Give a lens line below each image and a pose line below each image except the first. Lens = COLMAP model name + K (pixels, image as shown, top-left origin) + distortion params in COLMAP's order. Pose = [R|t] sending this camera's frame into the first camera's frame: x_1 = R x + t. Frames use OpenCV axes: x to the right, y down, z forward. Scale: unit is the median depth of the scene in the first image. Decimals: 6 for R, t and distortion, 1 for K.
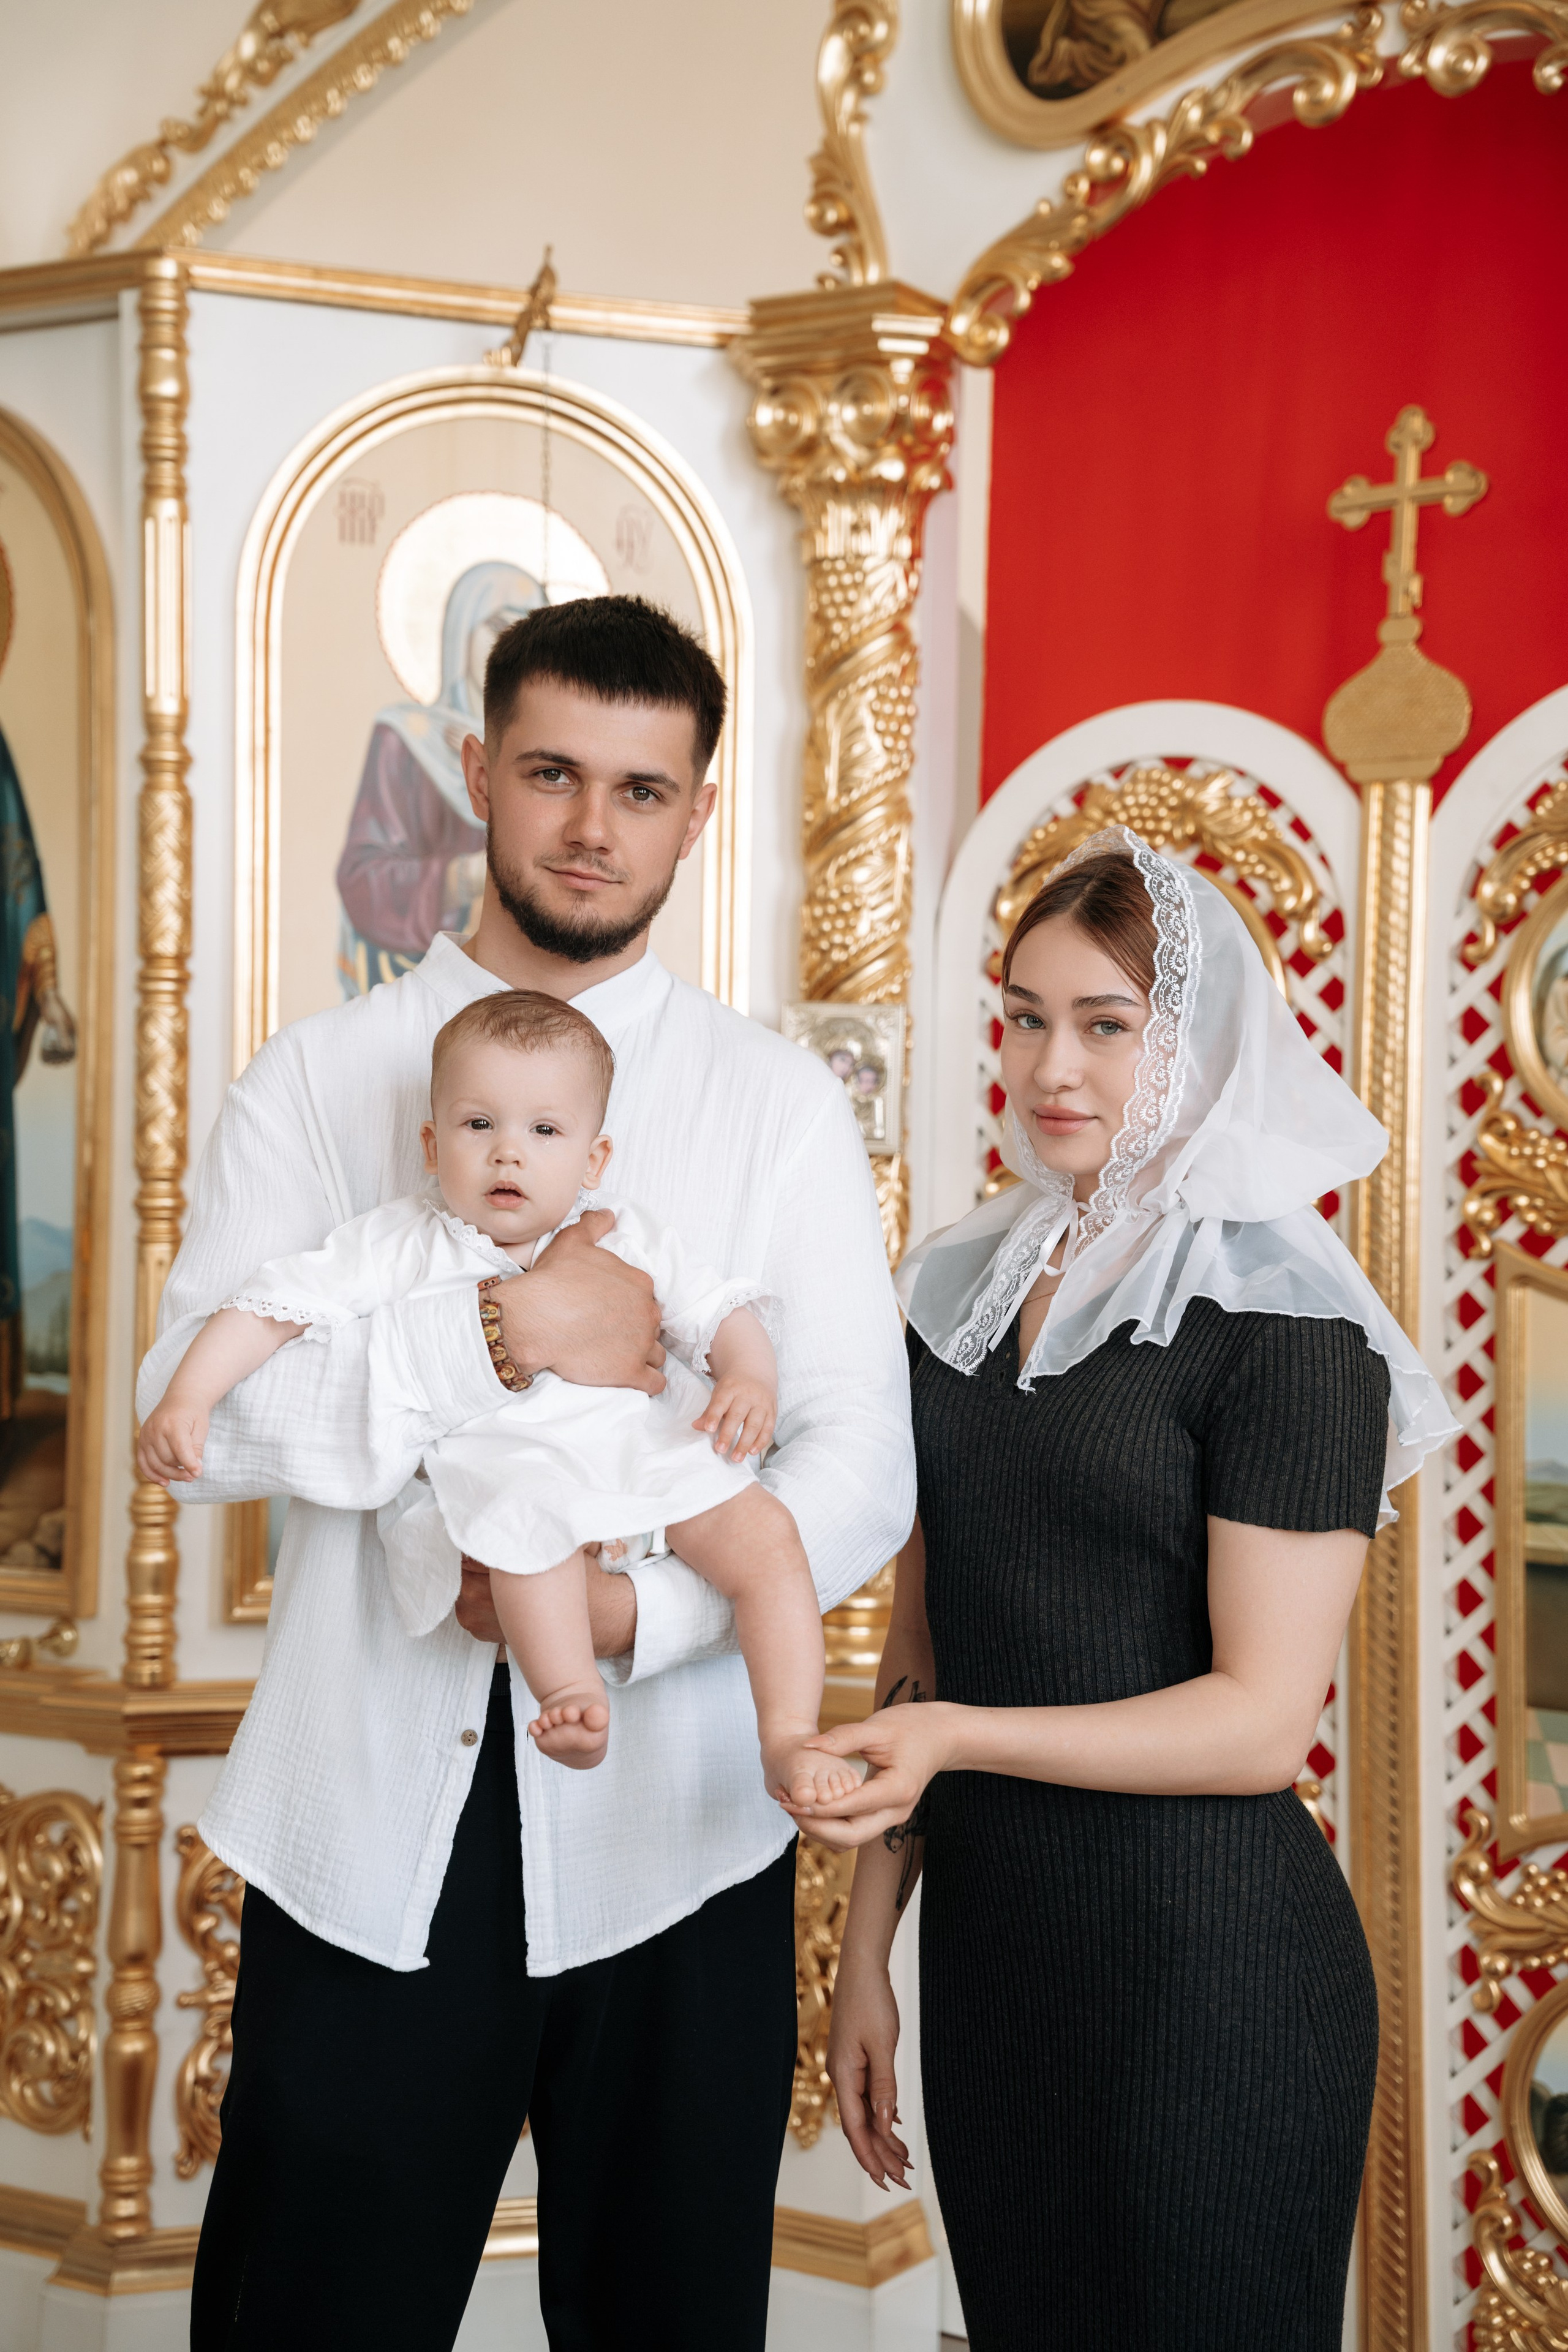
lens RADIAL K [[3451.4, 0, 784.9], [0, 3451.4, 1184.6], [0, 0, 1]] dist [0.425659, -0.570126]
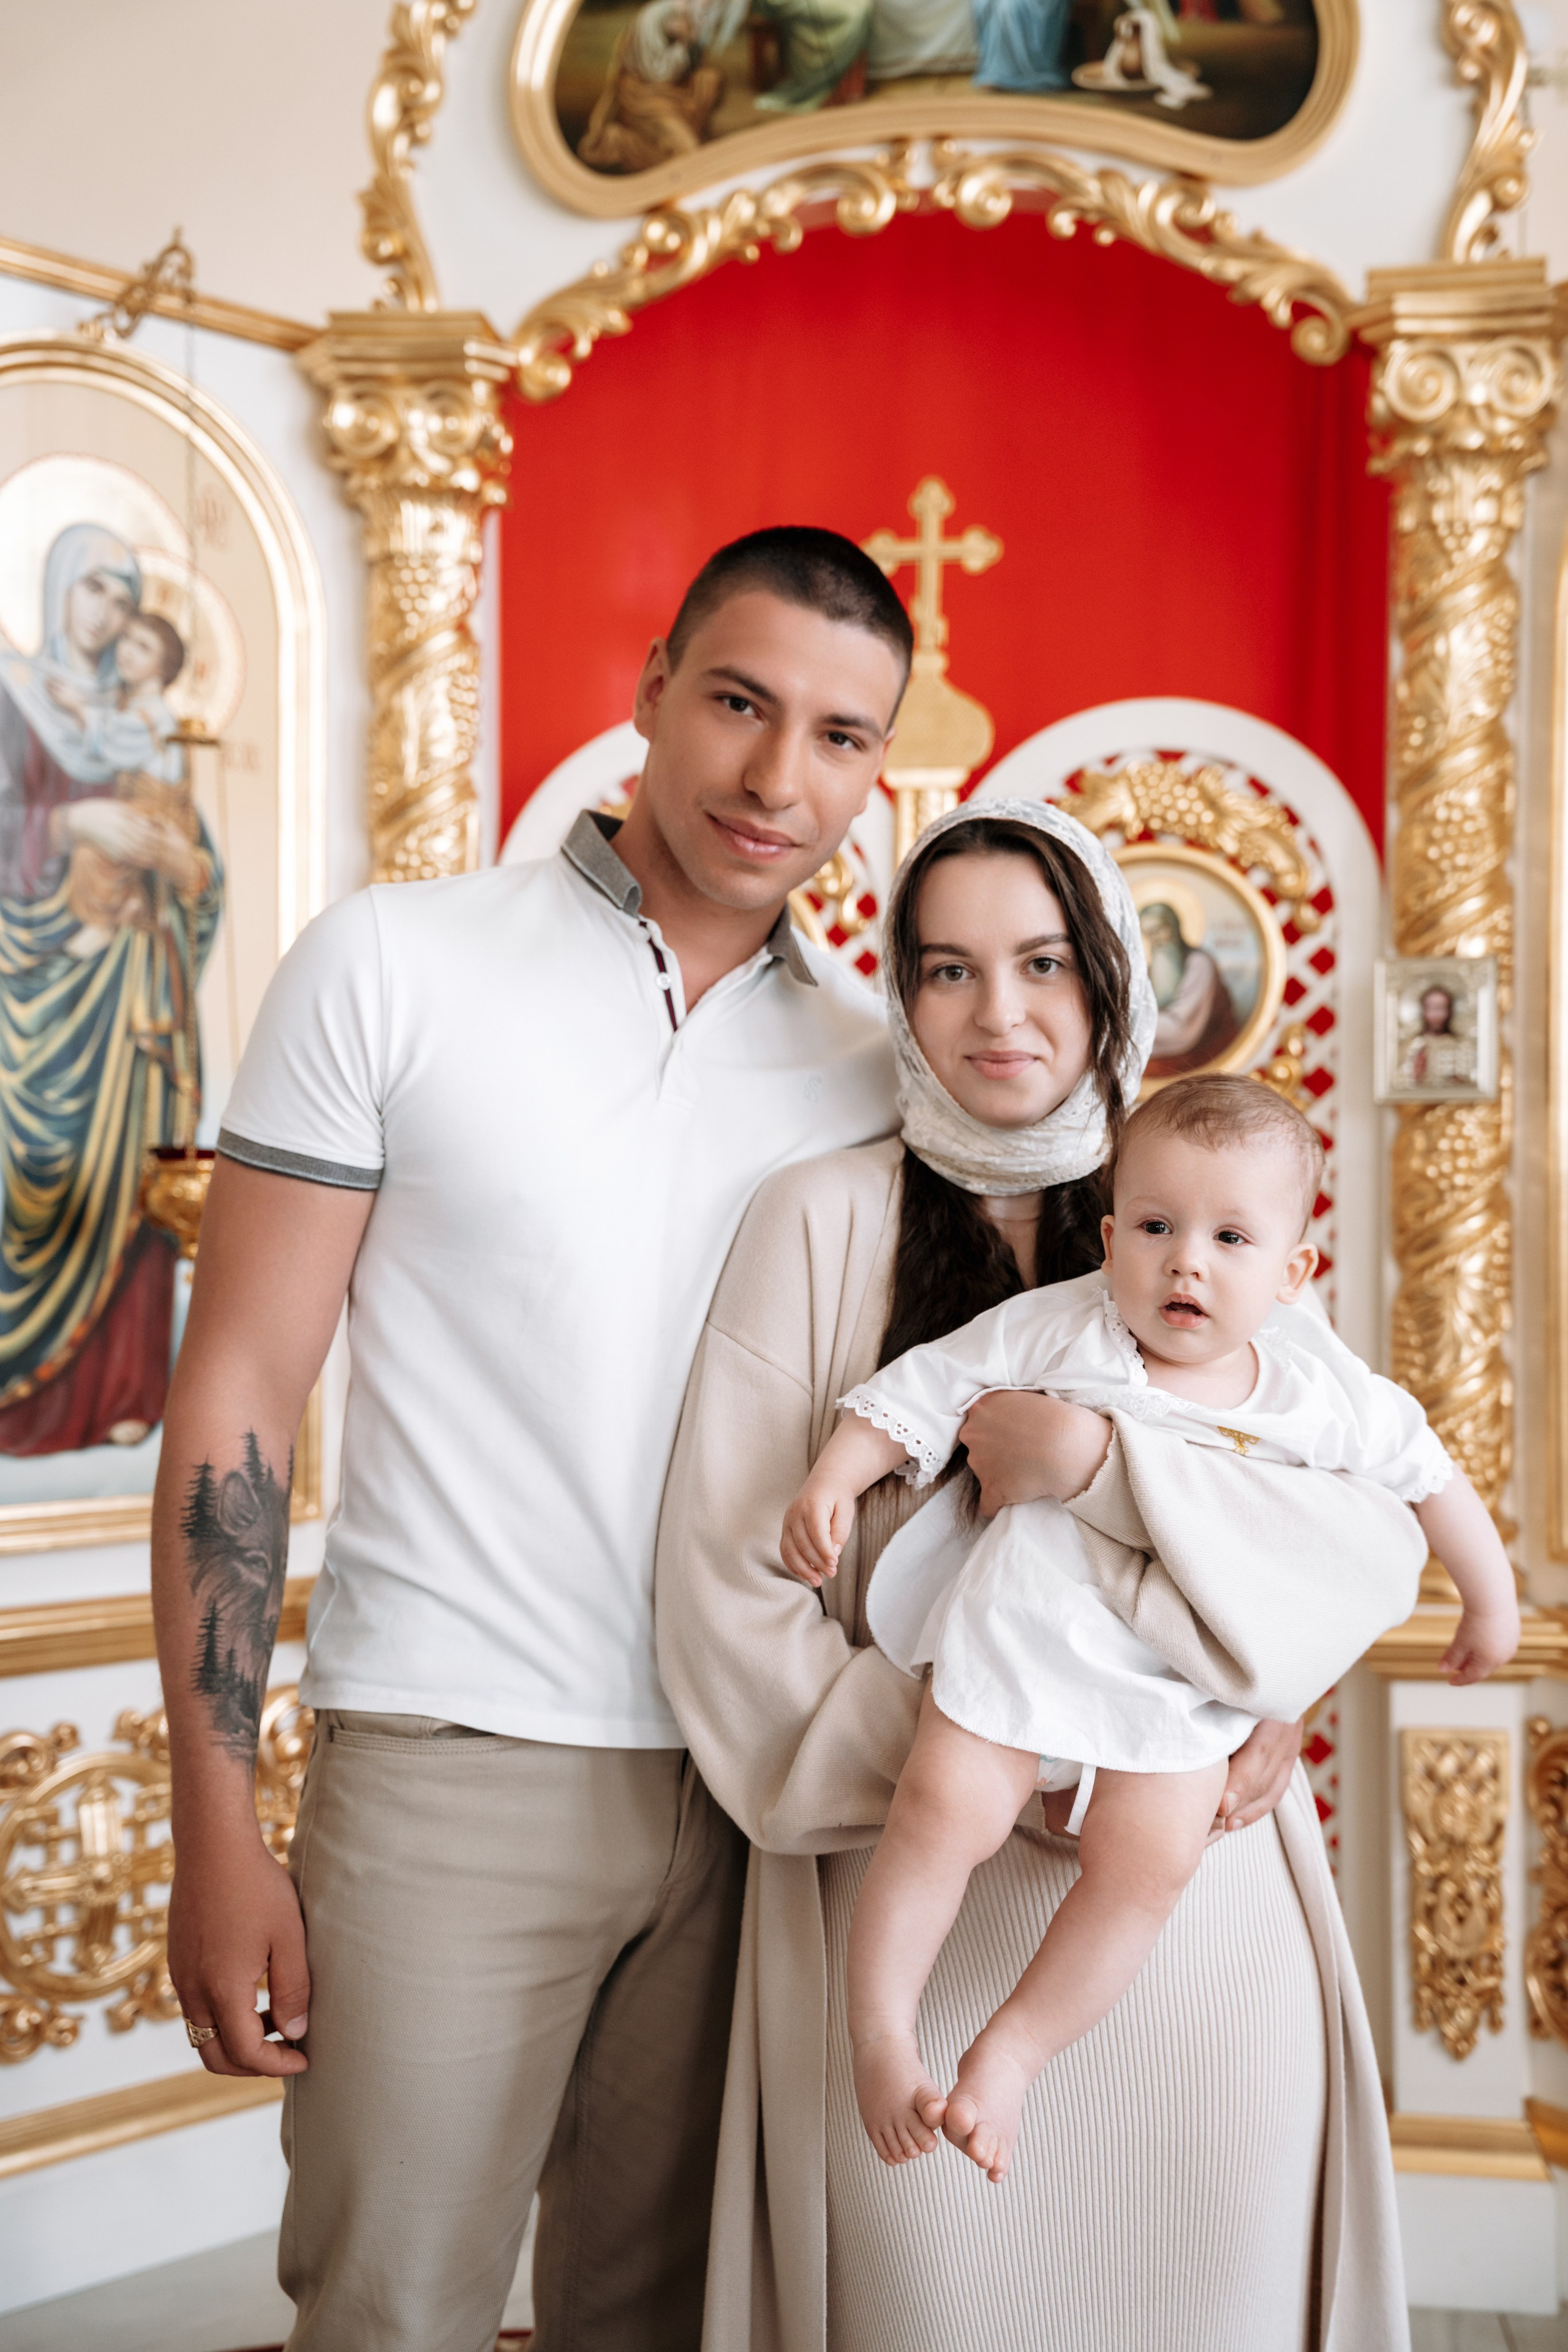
lens RADIAL K [[2705.3, 0, 861.2], [0, 2705.3, 1178.5], [0, 0, 1]] dist [0.159168, 0.021936]
pose [[0.891248, -0.008831, 0.453430, -0.254909], [0.005978, 0.999952, 0.007724, 0.010906], [-0.453477, -0.004174, 0.891258, 0.170962]]
